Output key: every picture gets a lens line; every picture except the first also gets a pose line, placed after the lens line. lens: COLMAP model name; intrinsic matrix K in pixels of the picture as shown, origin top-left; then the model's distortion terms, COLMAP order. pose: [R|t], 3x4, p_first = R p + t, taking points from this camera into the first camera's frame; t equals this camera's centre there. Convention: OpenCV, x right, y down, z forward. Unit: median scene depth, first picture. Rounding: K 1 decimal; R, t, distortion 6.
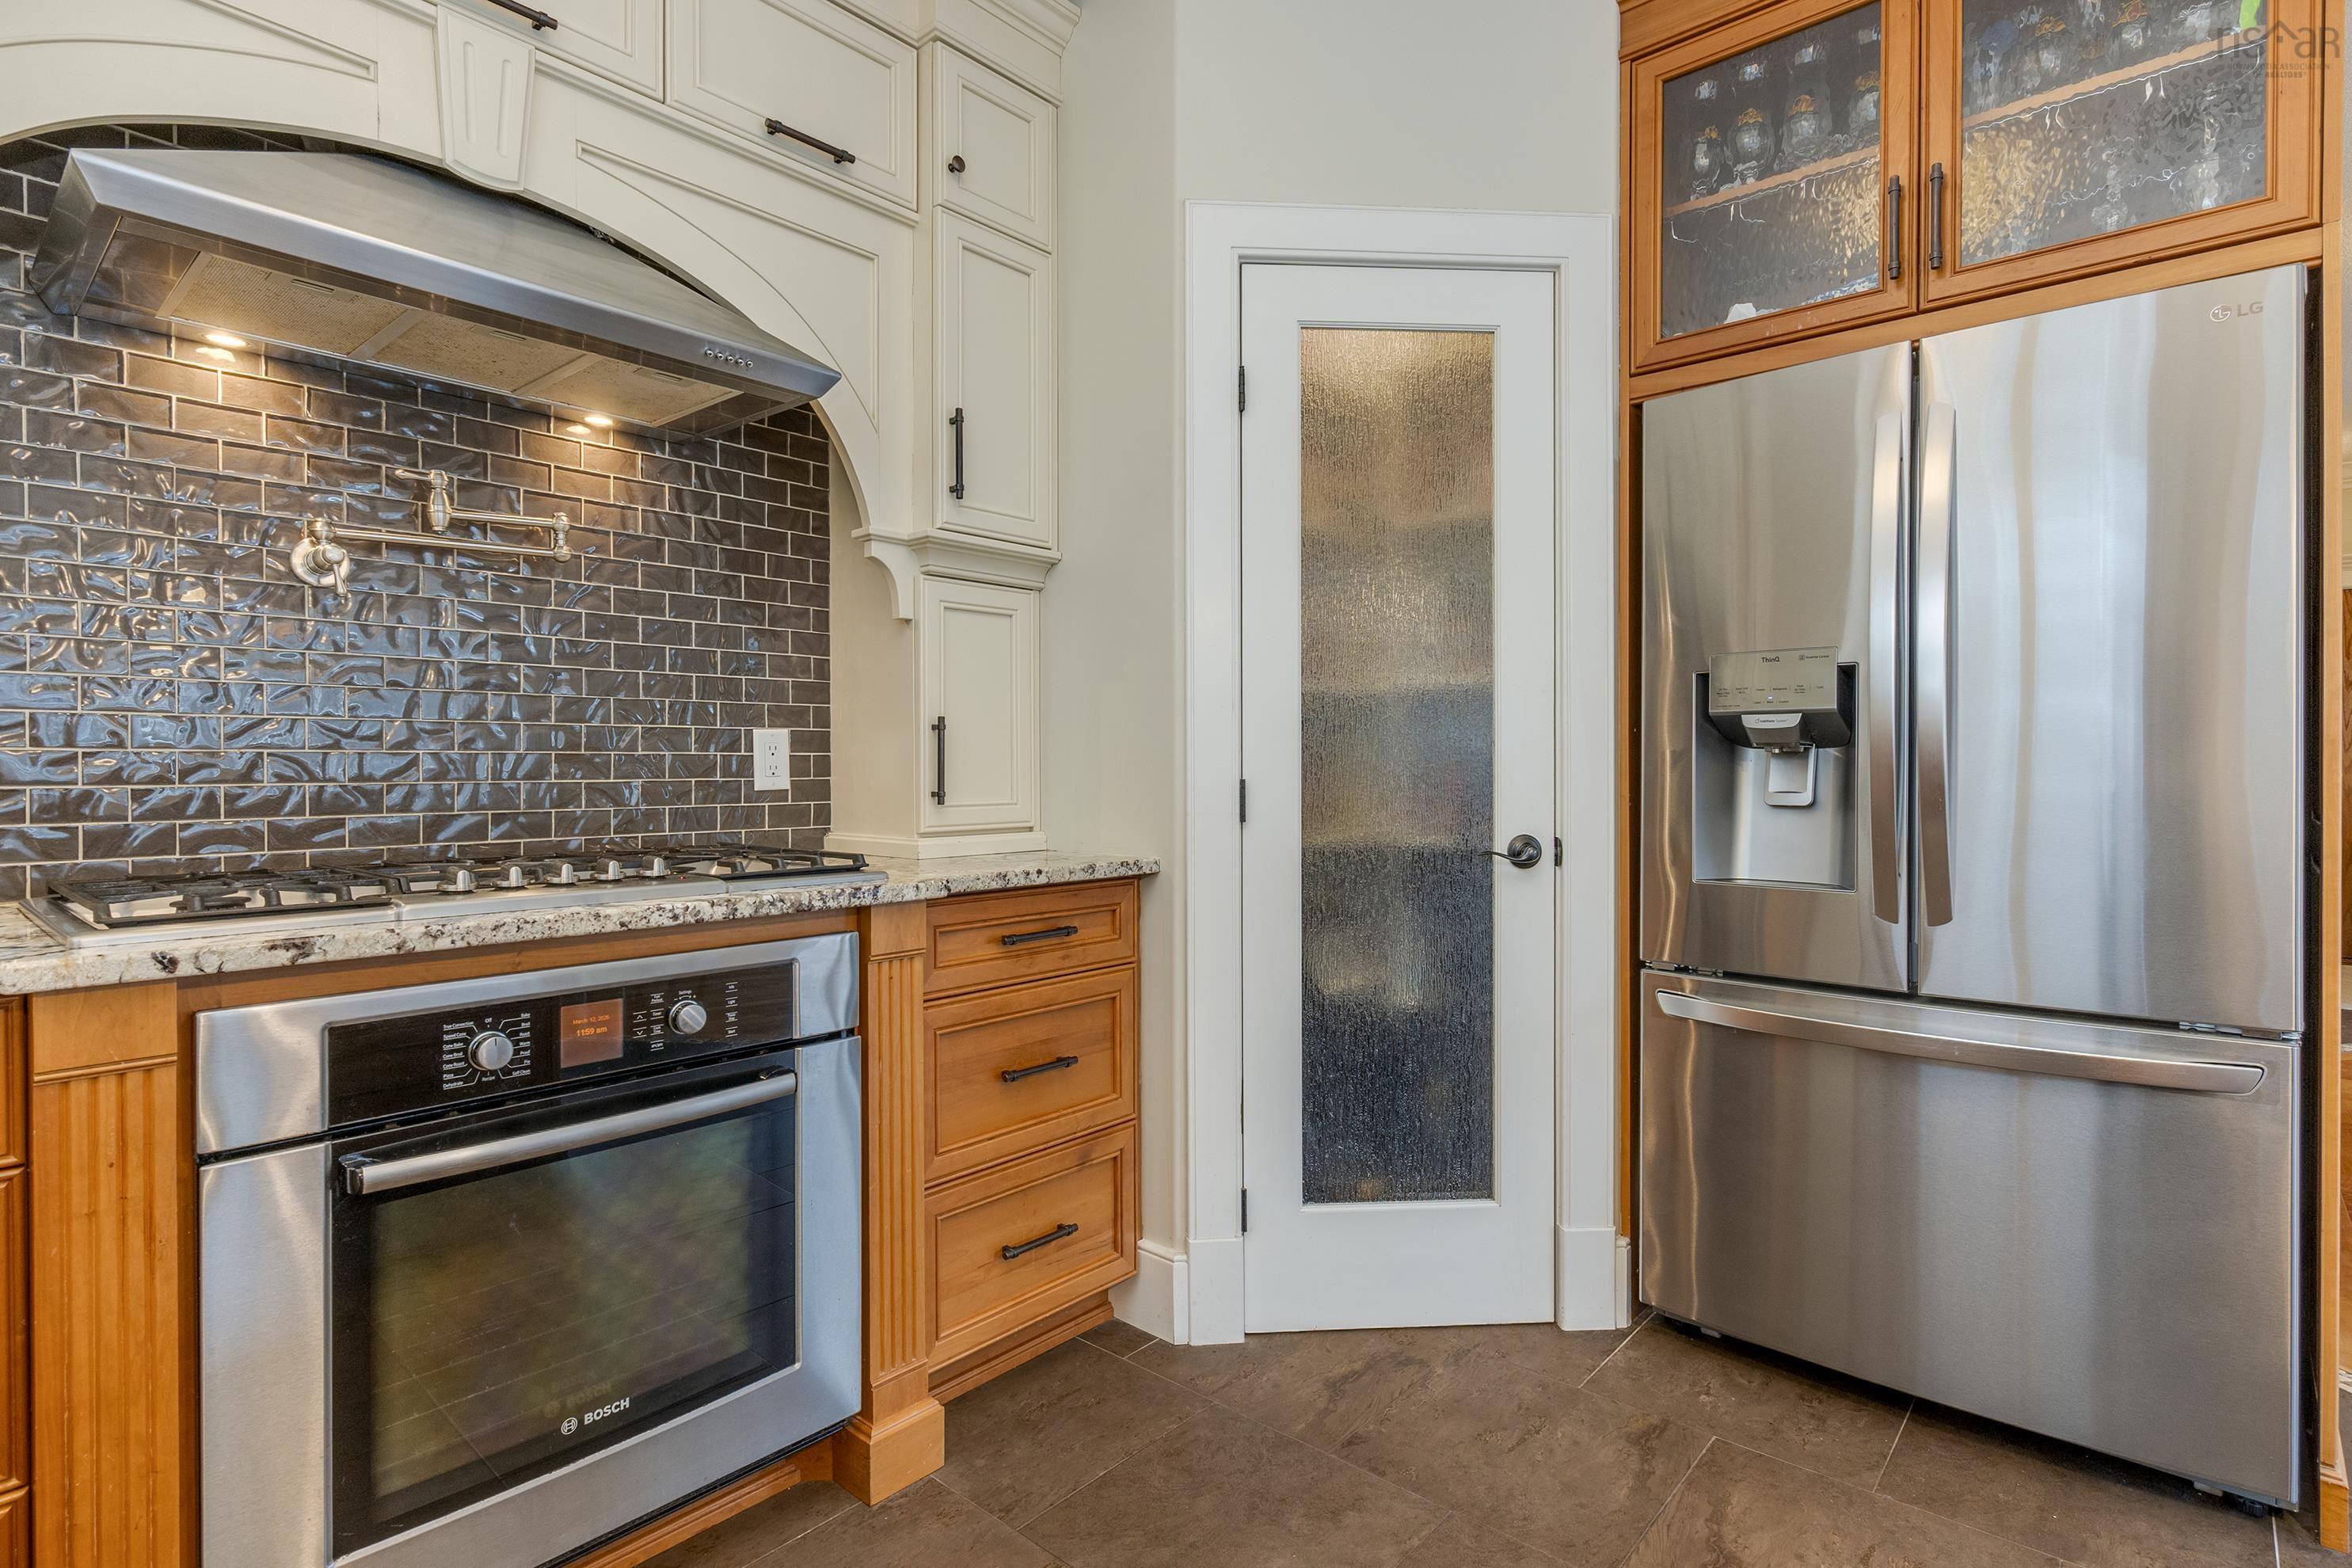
lens RADIAL K [[1166.6, 0, 1178.6], [0, 1166.6, 776.7], [0, 0, 1]] dist [0.001382, 0.000740]
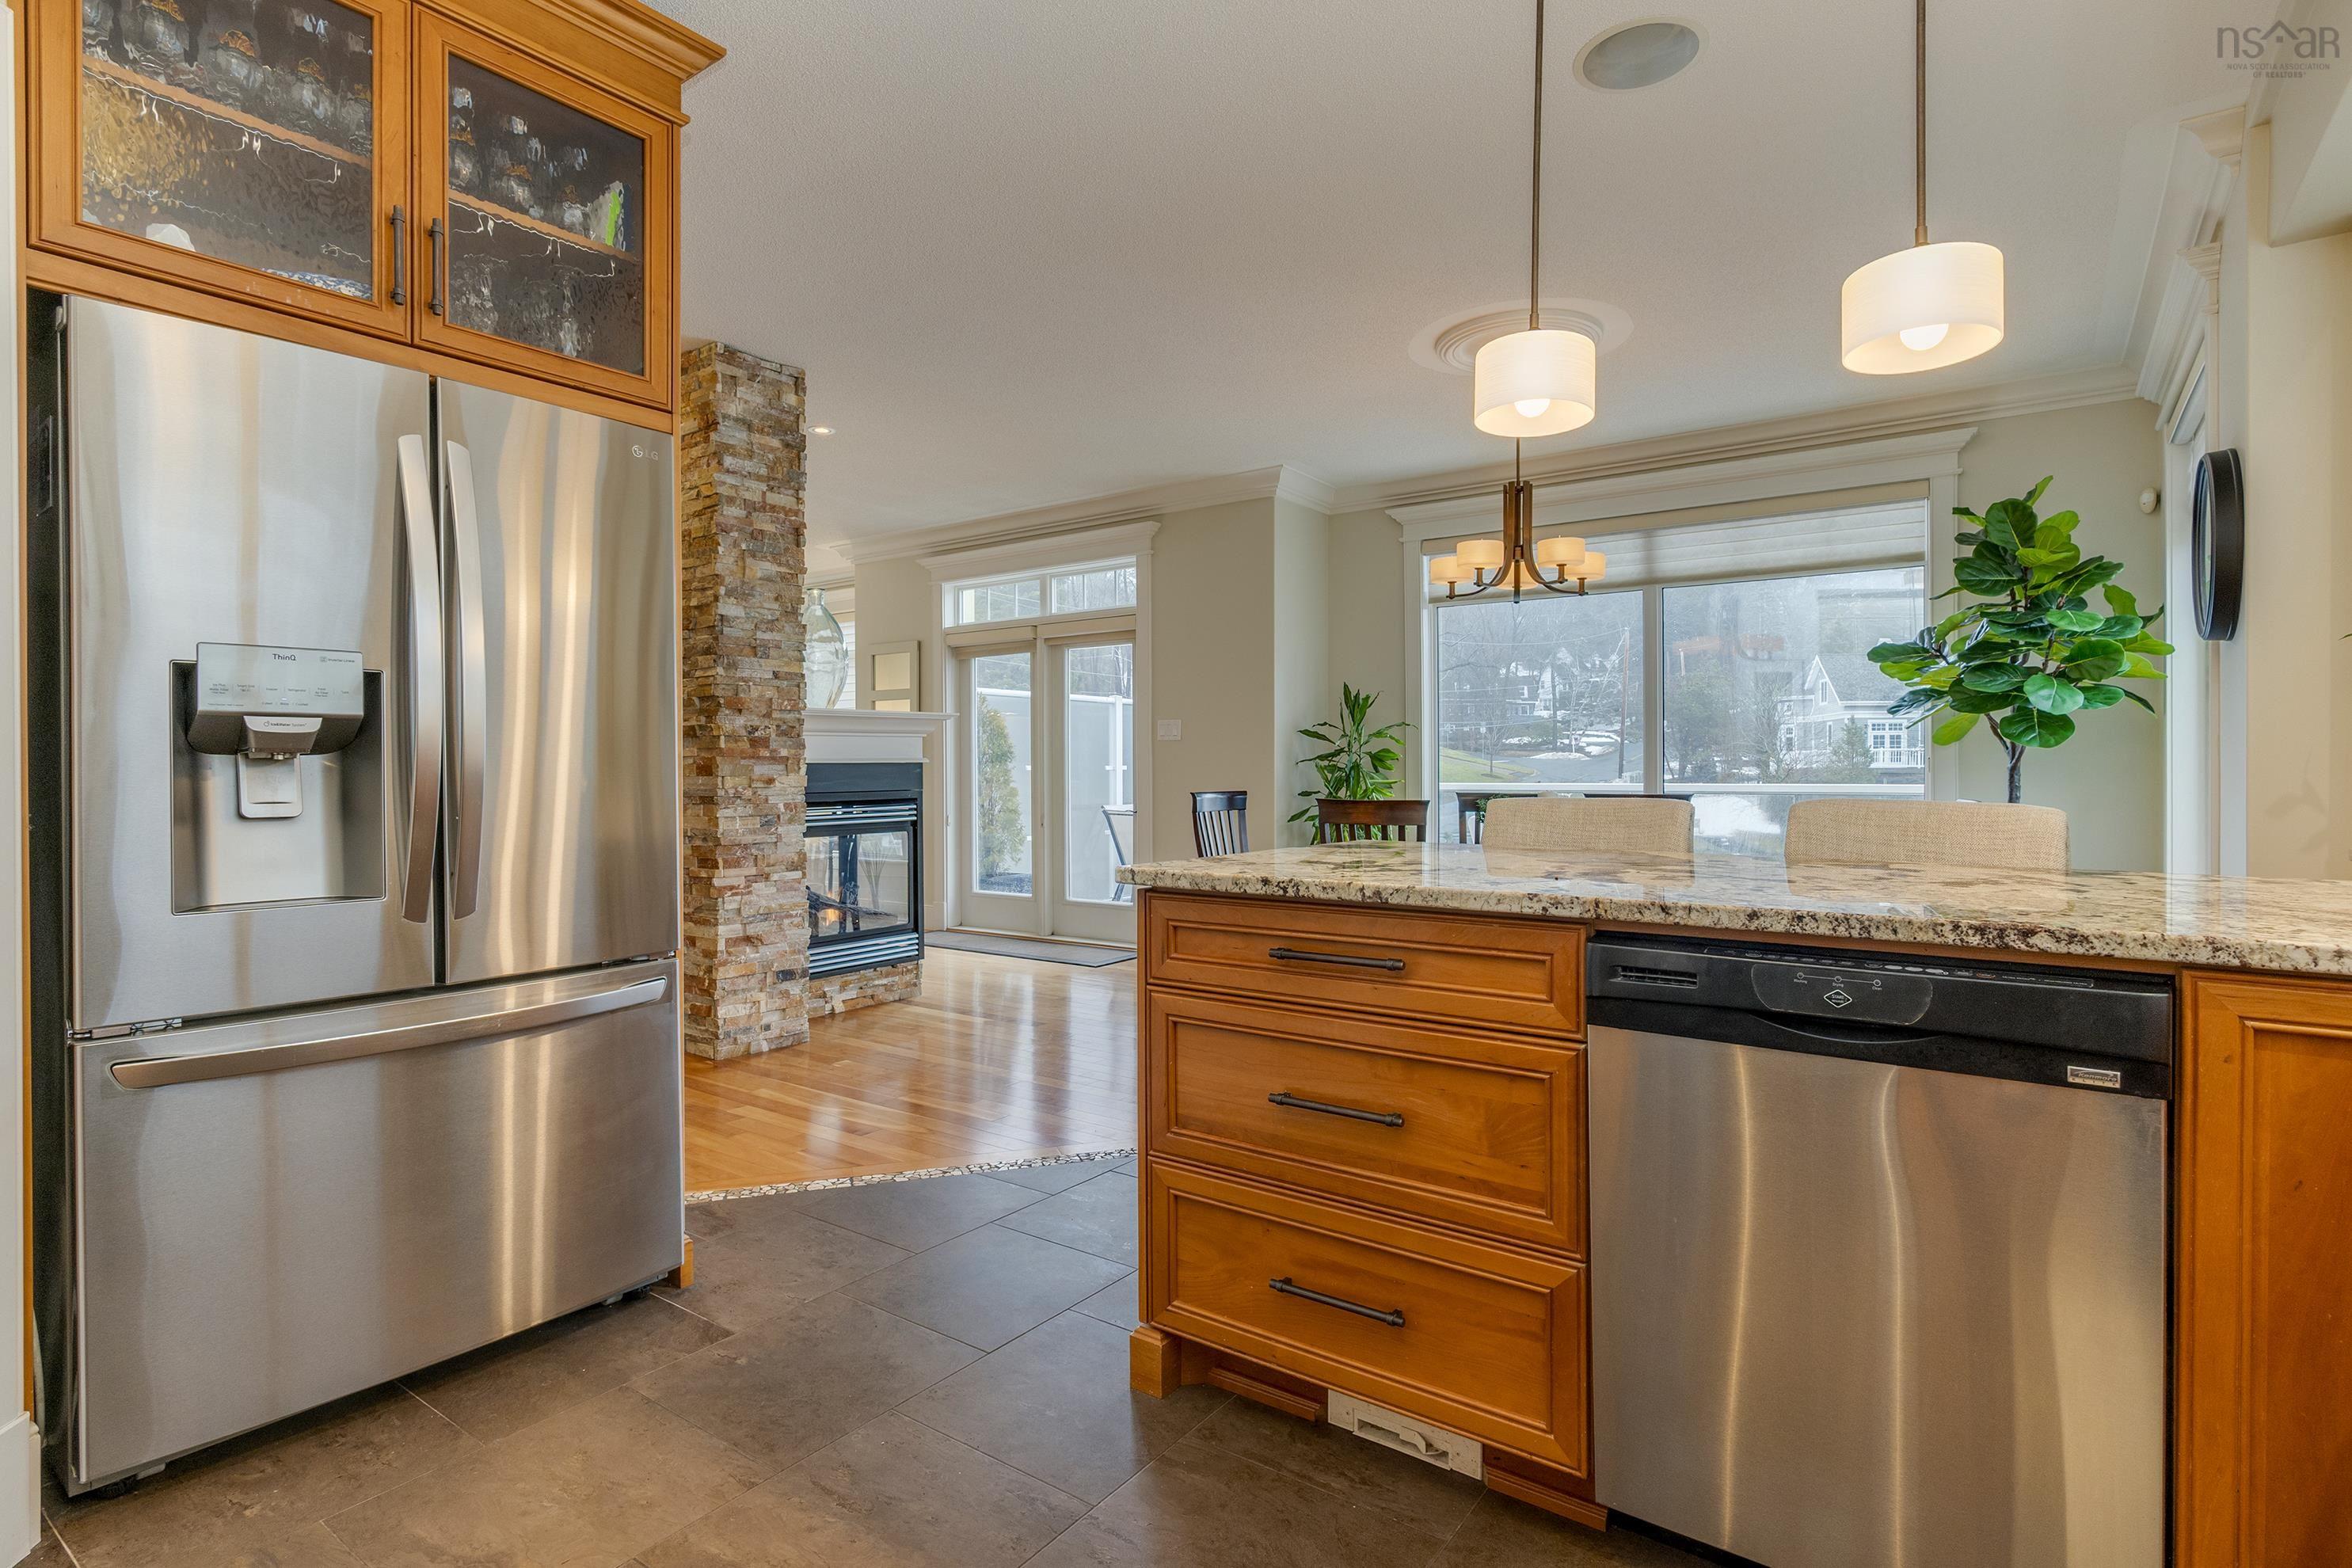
lens RADIAL K [[1166.6, 0, 1177.2], [0, 1166.6, 771.6], [0, 0, 1]] dist [0.001382, 0.000740]
pose [[-0.082778, -0.004333, 0.996559, -0.473398], [0.017599, 0.999828, 0.005809, -0.004413], [-0.996413, 0.018019, -0.082688, 0.394809]]
